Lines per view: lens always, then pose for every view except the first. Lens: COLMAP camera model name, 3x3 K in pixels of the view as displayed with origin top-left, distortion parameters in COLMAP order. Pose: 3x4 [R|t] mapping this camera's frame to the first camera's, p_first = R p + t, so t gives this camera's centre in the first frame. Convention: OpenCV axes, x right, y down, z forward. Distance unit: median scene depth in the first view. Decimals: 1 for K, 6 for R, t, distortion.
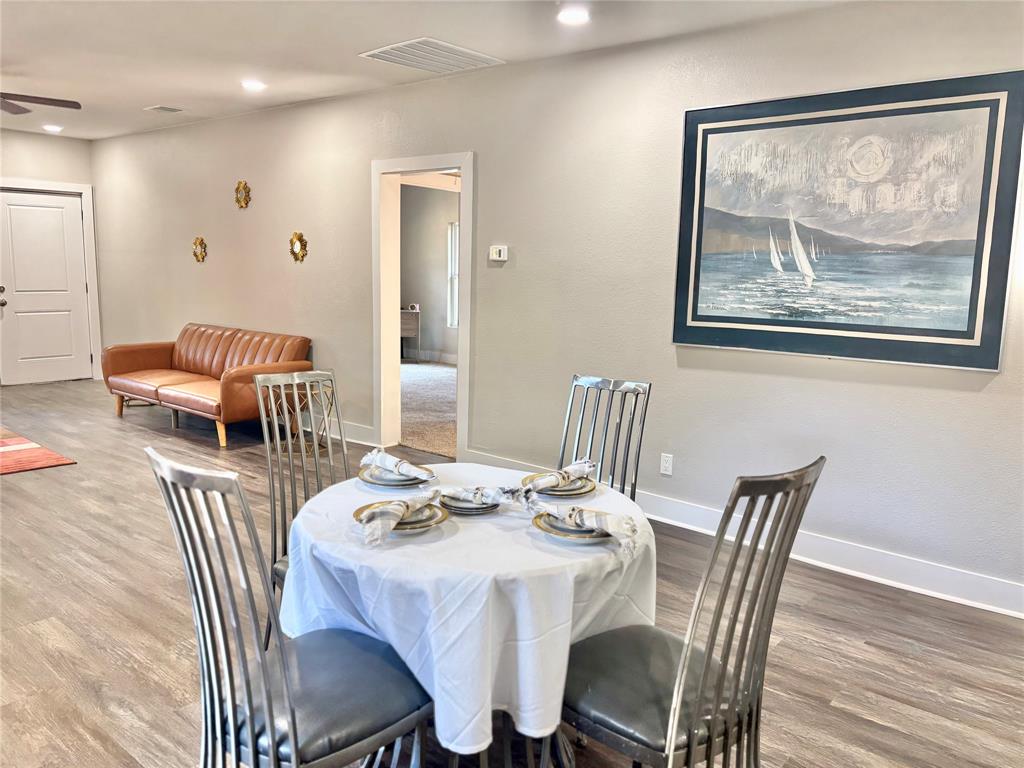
lens RADIAL K [[781.1, 0, 517.5], [0, 781.1, 386.0], [0, 0, 1]] dist [0.060598, -0.079073]
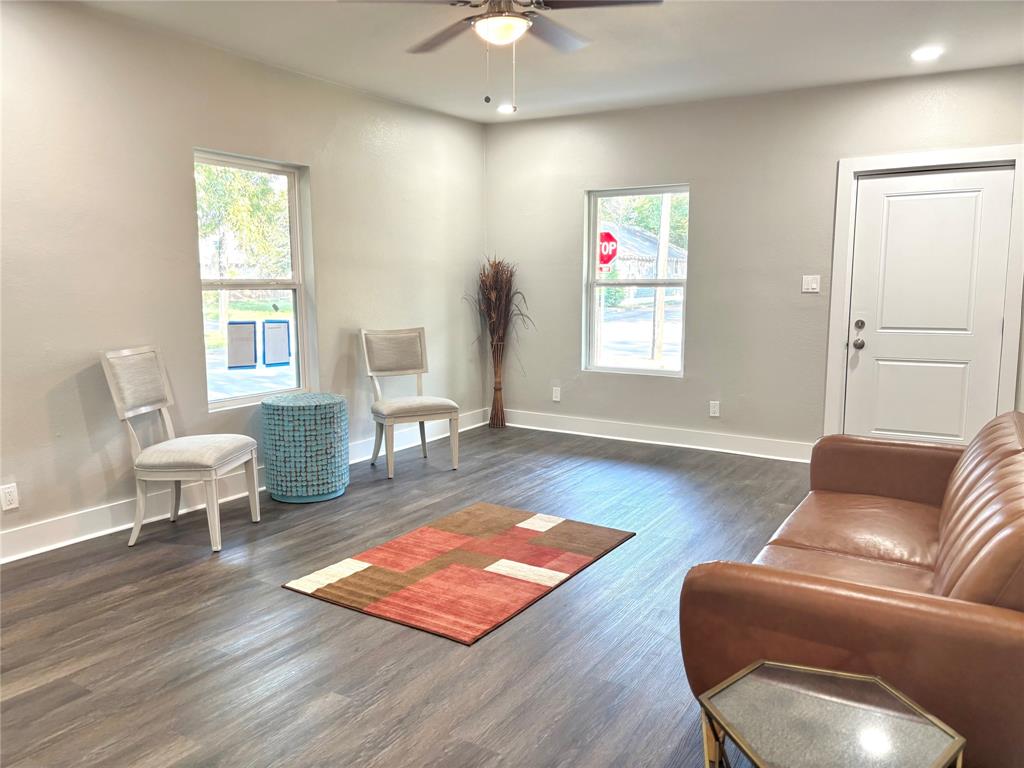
lens RADIAL K [[781.1, 0, 517.5], [0, 781.1, 386.0], [0, 0, 1]] dist [0.060598, -0.079073]
pose [[0.150329, 0.103405, -0.983213, -0.041906], [-0.145680, 0.985976, 0.081421, -0.119090], [0.977844, 0.130995, 0.163285, 0.882060]]
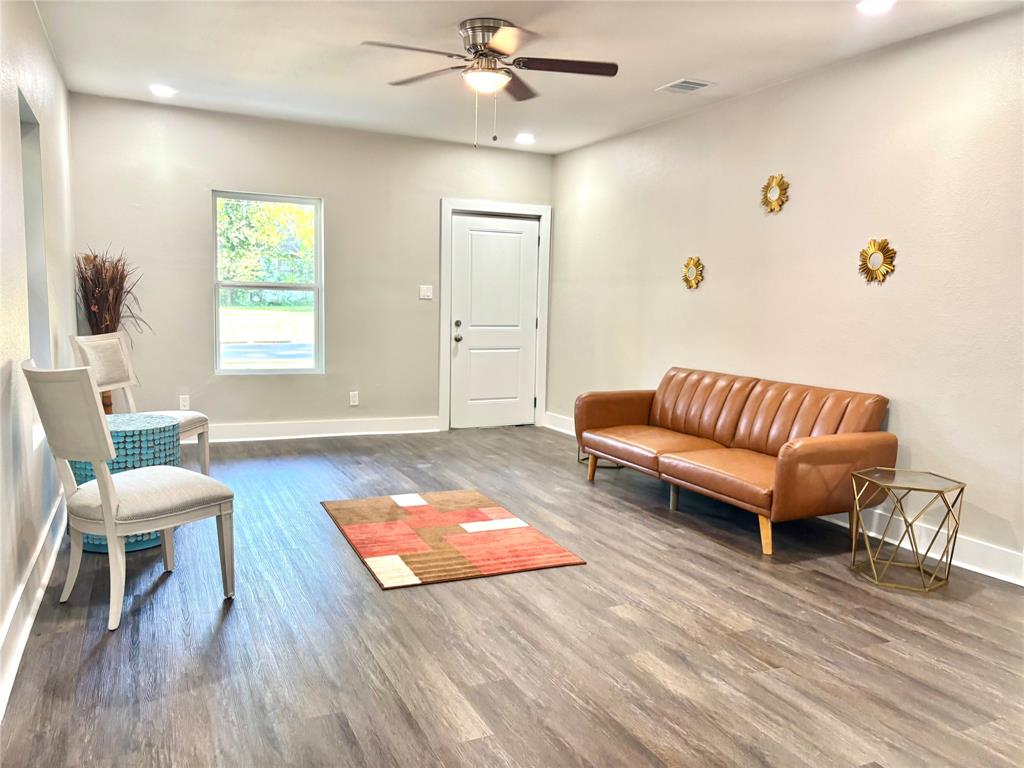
lens RADIAL K [[776.4, 0, 515.8], [0, 776.4, 389.5], [0, 0, 1]] dist [0.085138, -0.114411]
pose [[0.910355, 0.044355, -0.411443, -0.318156], [-0.063496, 0.997438, -0.032963, -0.029767], [0.408927, 0.056133, 0.910839, 0.310694]]
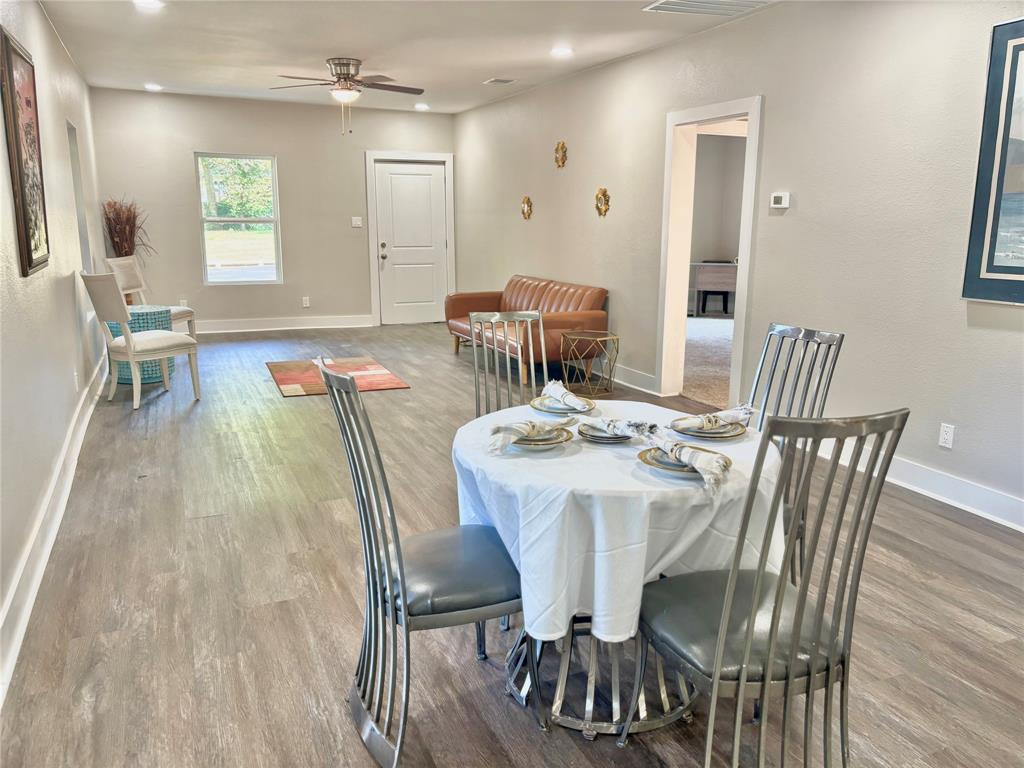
lens RADIAL K [[781.1, 0, 517.5], [0, 781.1, 386.0], [0, 0, 1]] dist [0.060598, -0.079073]
pose [[0.897651, 0.073241, -0.434578, 0.109008], [-0.049753, 0.996631, 0.065197, 0.007707], [0.437889, -0.036902, 0.898271, -0.008147]]
